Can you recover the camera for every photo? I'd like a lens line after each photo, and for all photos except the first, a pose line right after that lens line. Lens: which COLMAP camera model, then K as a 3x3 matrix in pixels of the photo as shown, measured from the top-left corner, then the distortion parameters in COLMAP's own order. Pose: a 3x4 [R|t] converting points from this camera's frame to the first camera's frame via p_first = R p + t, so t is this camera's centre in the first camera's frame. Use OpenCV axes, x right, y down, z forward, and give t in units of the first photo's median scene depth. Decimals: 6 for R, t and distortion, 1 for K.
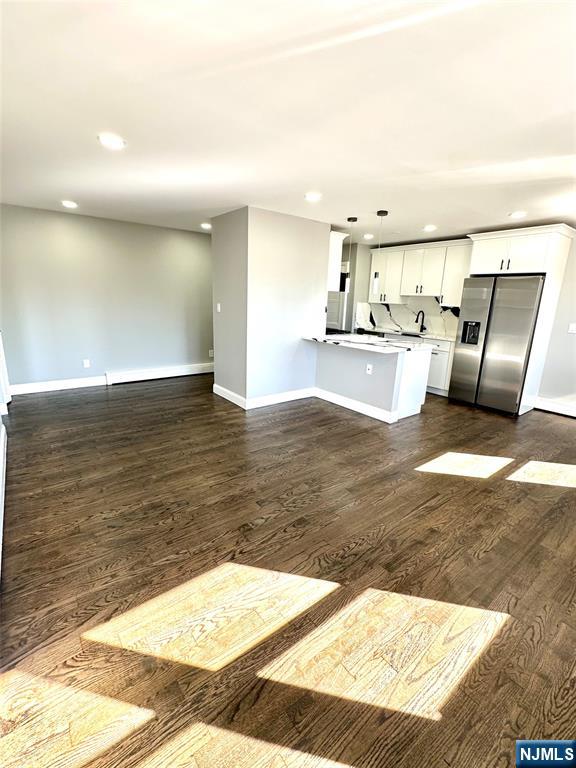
lens RADIAL K [[343.3, 0, 286.8], [0, 343.3, 381.5], [0, 0, 1]] dist [-0.003137, -0.000101]
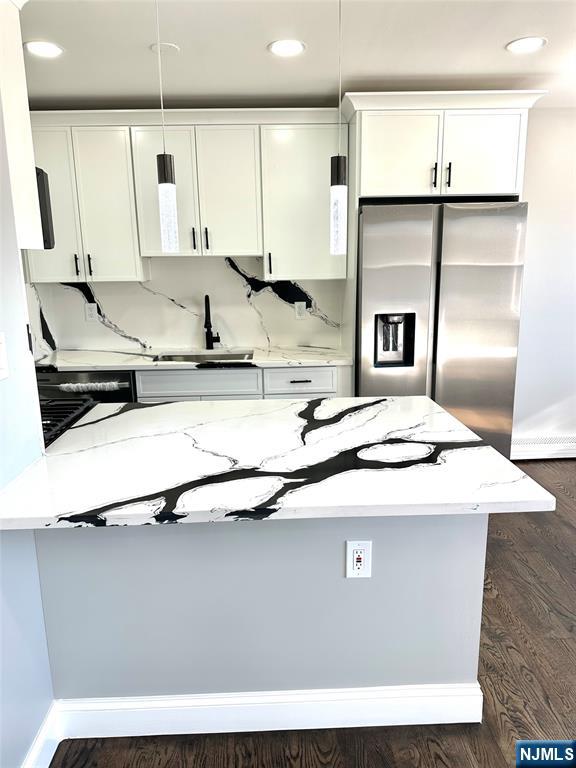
lens RADIAL K [[537.4, 0, 291.6], [0, 537.4, 383.5], [0, 0, 1]] dist [0.094786, -0.138234]
pose [[0.576261, -0.218232, 0.787590, -0.061988], [0.229183, 0.968173, 0.100581, -0.195121], [-0.784473, 0.122541, 0.607935, 0.745038]]
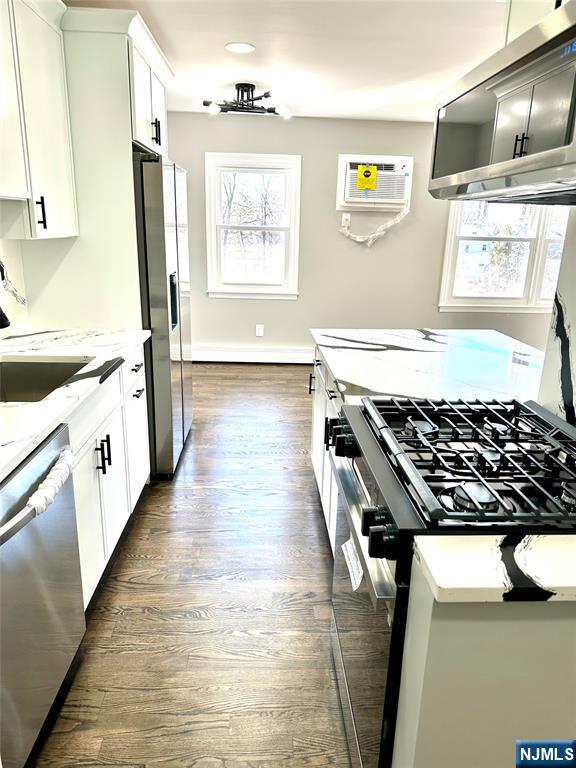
lens RADIAL K [[537.4, 0, 291.6], [0, 537.4, 383.5], [0, 0, 1]] dist [0.094786, -0.138234]
pose [[-0.818731, -0.211135, 0.533950, 0.061977], [0.087859, 0.872919, 0.479888, -0.369020], [-0.567416, 0.439812, -0.696136, 1.478630]]
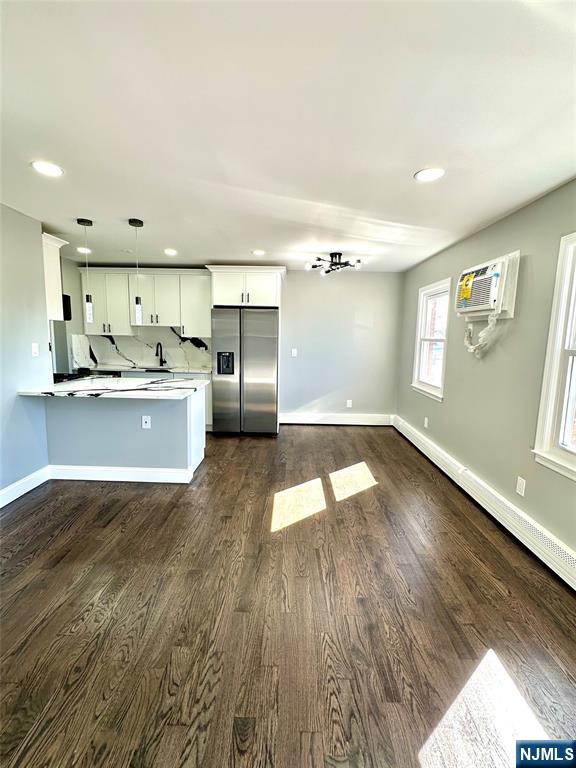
lens RADIAL K [[343.3, 0, 286.8], [0, 343.3, 381.5], [0, 0, 1]] dist [-0.003137, -0.000101]
pose [[0.620465, -0.124018, 0.774366, -0.135899], [0.185939, 0.982526, 0.008372, -0.068658], [-0.761872, 0.138791, 0.632683, 0.257186]]
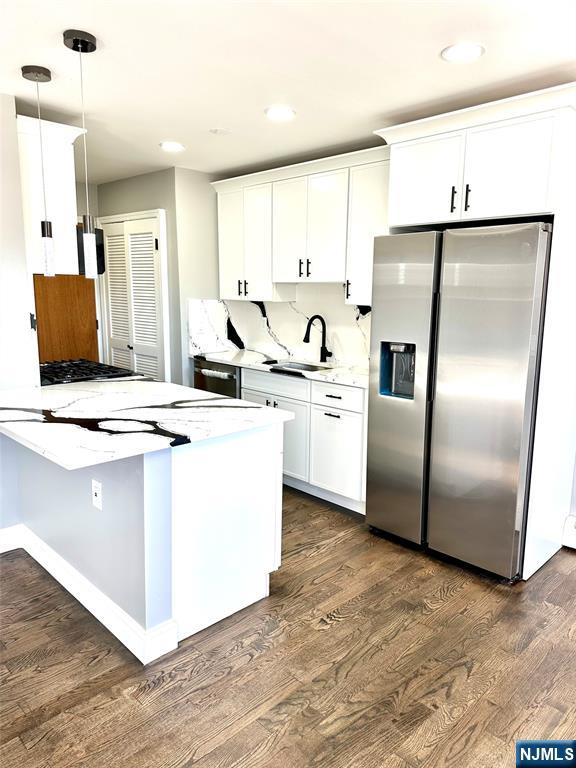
lens RADIAL K [[537.4, 0, 291.6], [0, 537.4, 383.5], [0, 0, 1]] dist [0.094786, -0.138234]
pose [[0.991643, -0.040206, 0.122586, 0.350463], [0.048306, 0.996791, -0.063829, -0.095939], [-0.119627, 0.069217, 0.990403, 0.405193]]
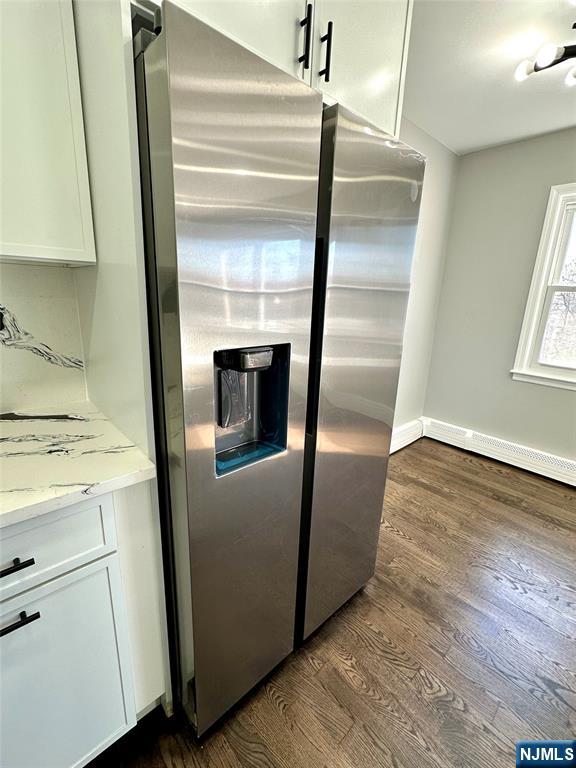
lens RADIAL K [[341.6, 0, 287.3], [0, 341.6, 382.4], [0, 0, 1]] dist [0.001984, 0.000215]
pose [[-0.085119, -0.282806, 0.955393, 0.381921], [0.201258, 0.934228, 0.294472, -0.214494], [-0.975833, 0.217346, -0.022603, 1.034157]]
